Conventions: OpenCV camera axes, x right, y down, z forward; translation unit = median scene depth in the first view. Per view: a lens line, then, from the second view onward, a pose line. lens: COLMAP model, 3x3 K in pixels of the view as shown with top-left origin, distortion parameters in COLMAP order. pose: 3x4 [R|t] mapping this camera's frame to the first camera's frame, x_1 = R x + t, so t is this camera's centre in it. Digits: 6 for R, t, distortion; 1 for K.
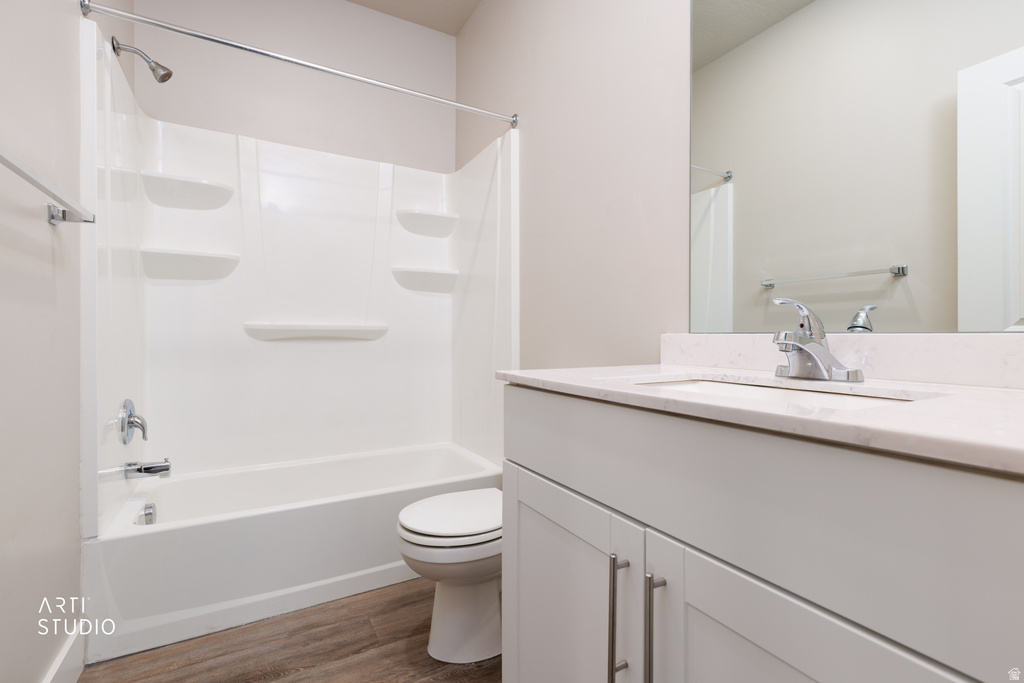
lens RADIAL K [[463.6, 0, 512.5], [0, 463.6, 341.5], [0, 0, 1]] dist [0.001721, -0.000556]
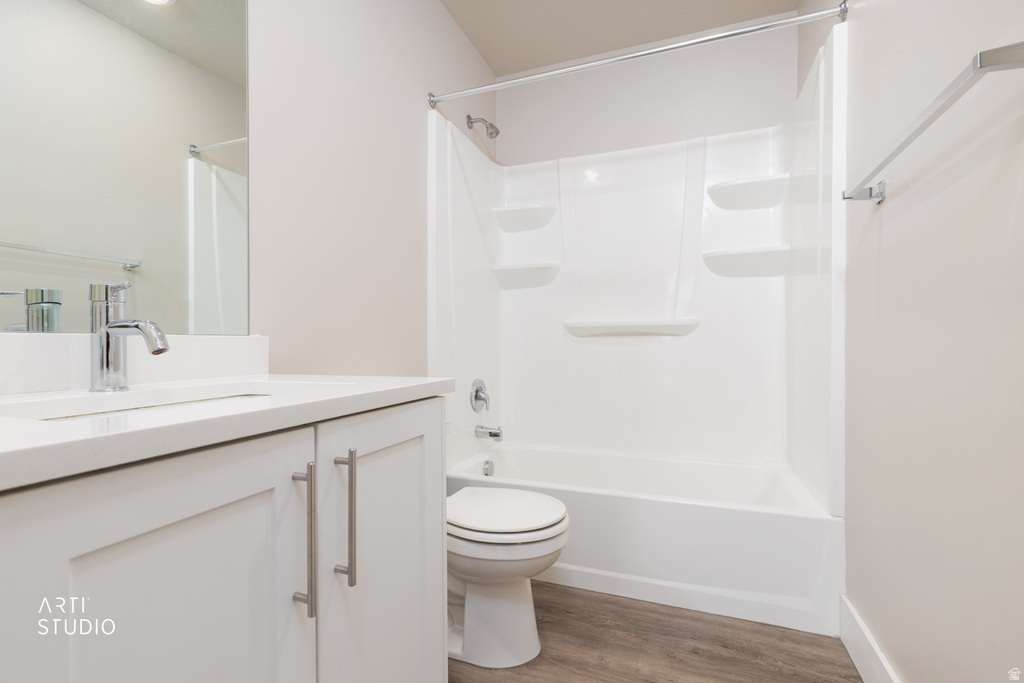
lens RADIAL K [[463.6, 0, 511.0], [0, 463.6, 340.1], [0, 0, 1]] dist [0.001721, -0.000556]
pose [[0.626486, 0.002450, -0.779429, 0.236616], [-0.002997, 0.999995, 0.000734, 0.007450], [0.779427, 0.001876, 0.626490, 0.184118]]
